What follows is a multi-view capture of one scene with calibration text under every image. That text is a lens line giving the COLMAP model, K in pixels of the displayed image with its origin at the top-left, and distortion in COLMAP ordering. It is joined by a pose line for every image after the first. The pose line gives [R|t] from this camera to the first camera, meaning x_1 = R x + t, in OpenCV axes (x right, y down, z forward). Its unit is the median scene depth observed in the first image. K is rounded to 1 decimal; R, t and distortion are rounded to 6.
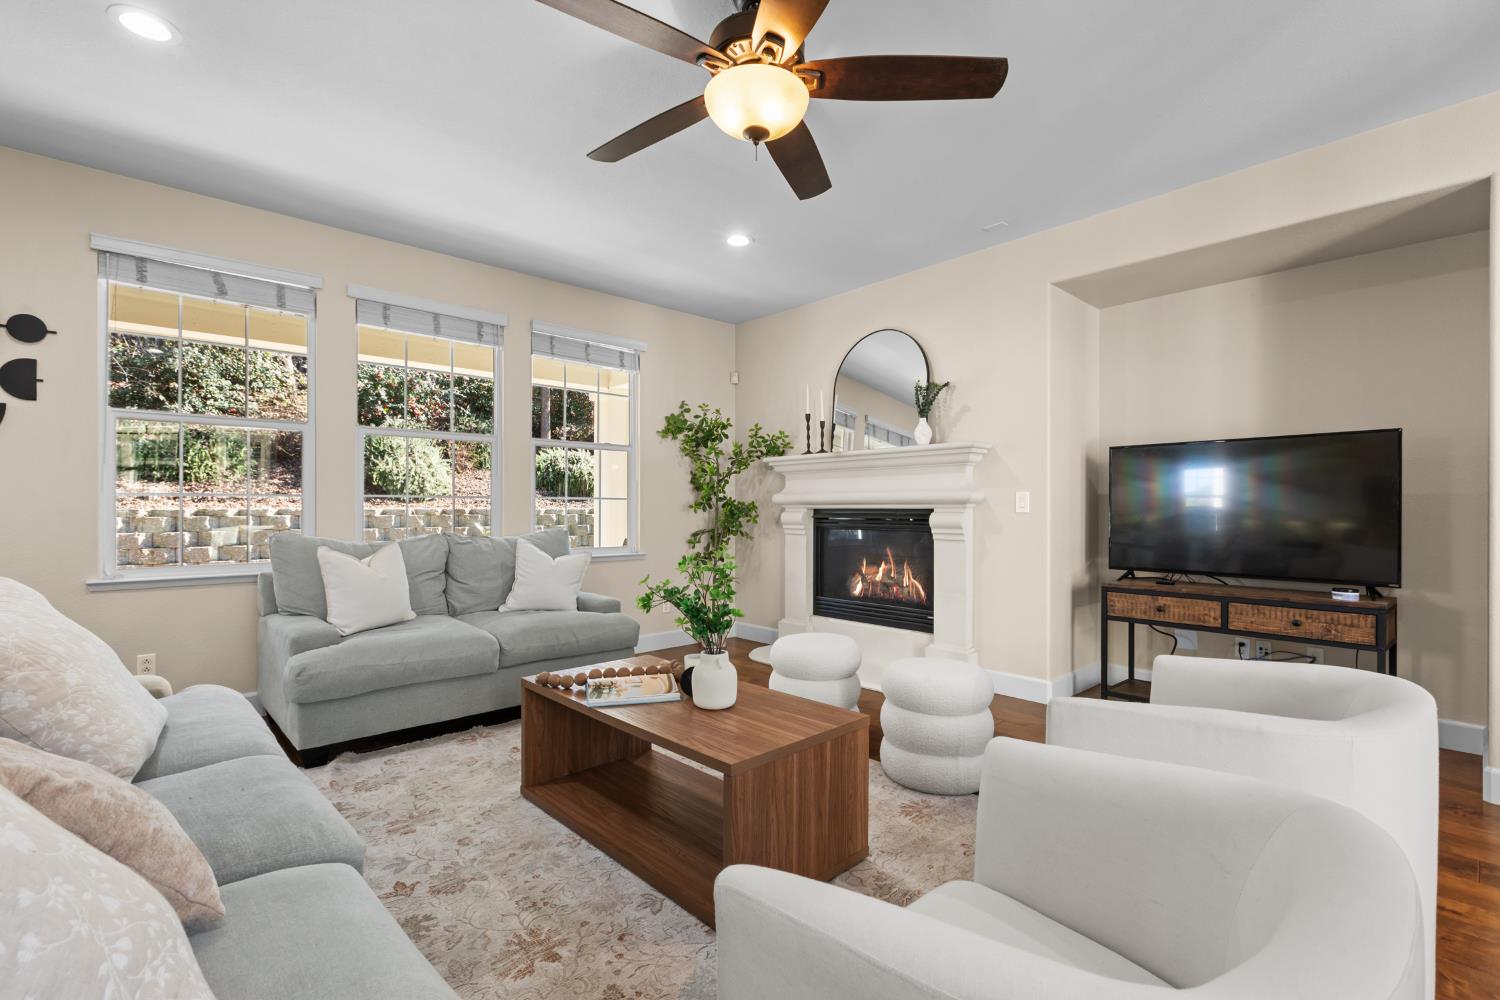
lens RADIAL K [[679.6, 0, 749.5], [0, 679.6, 505.0], [0, 0, 1]] dist [-0.000713, 0.001245]
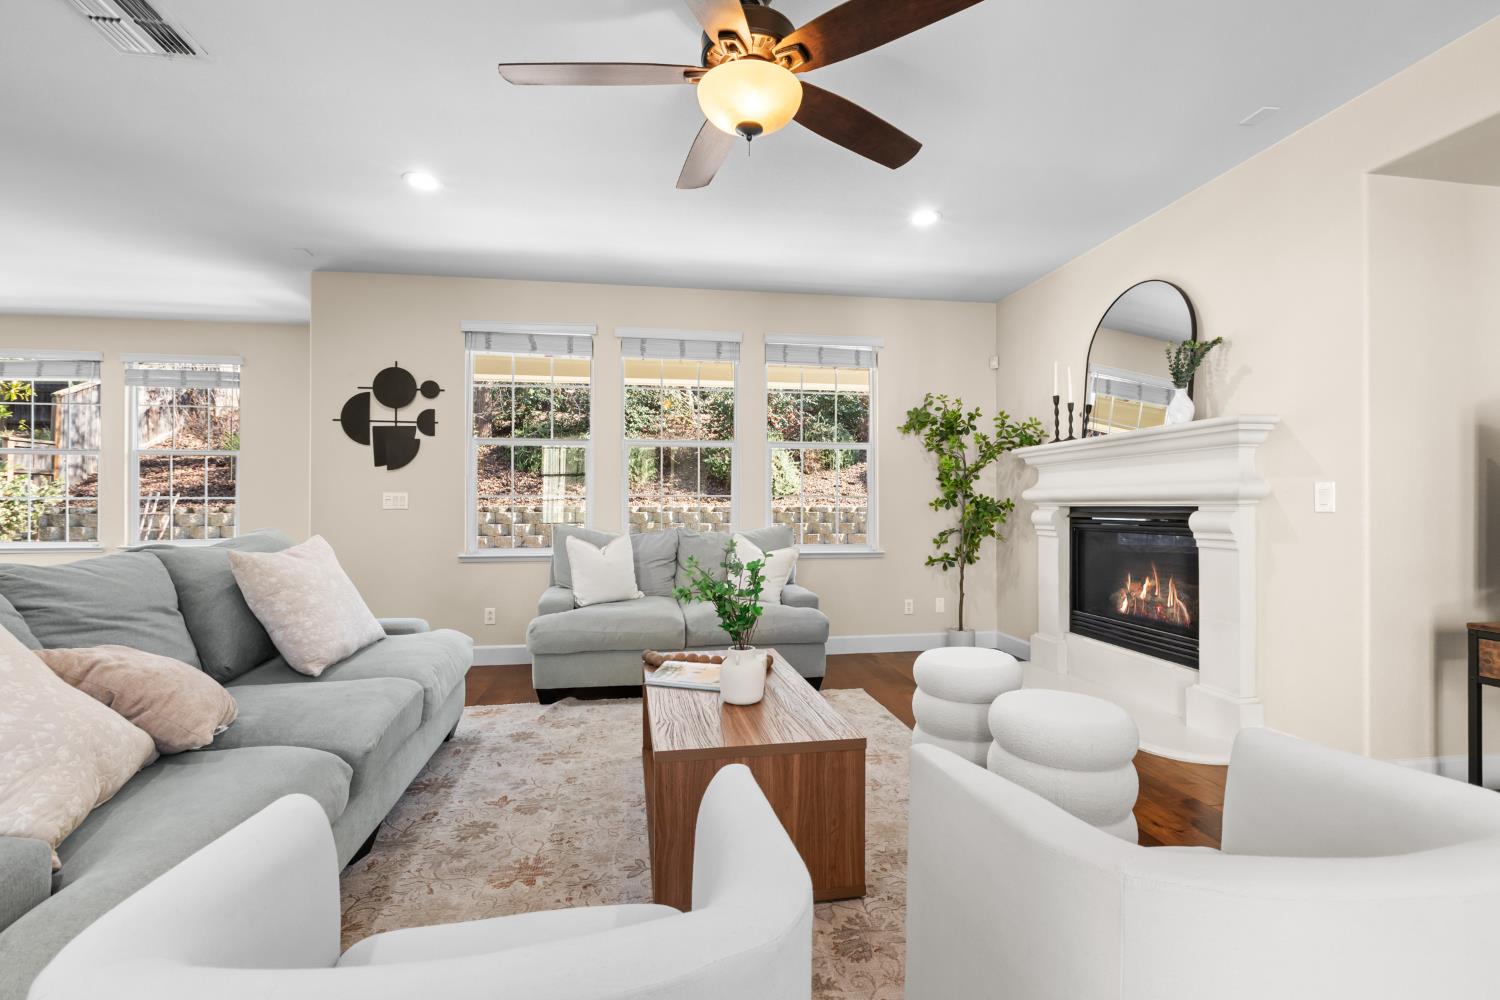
lens RADIAL K [[679.6, 0, 746.5], [0, 679.6, 498.5], [0, 0, 1]] dist [-0.000713, 0.001245]
pose [[0.829857, -0.006375, -0.557940, 0.275445], [0.002807, 0.999970, -0.007251, 0.000589], [0.557969, 0.004451, 0.829850, 0.086107]]
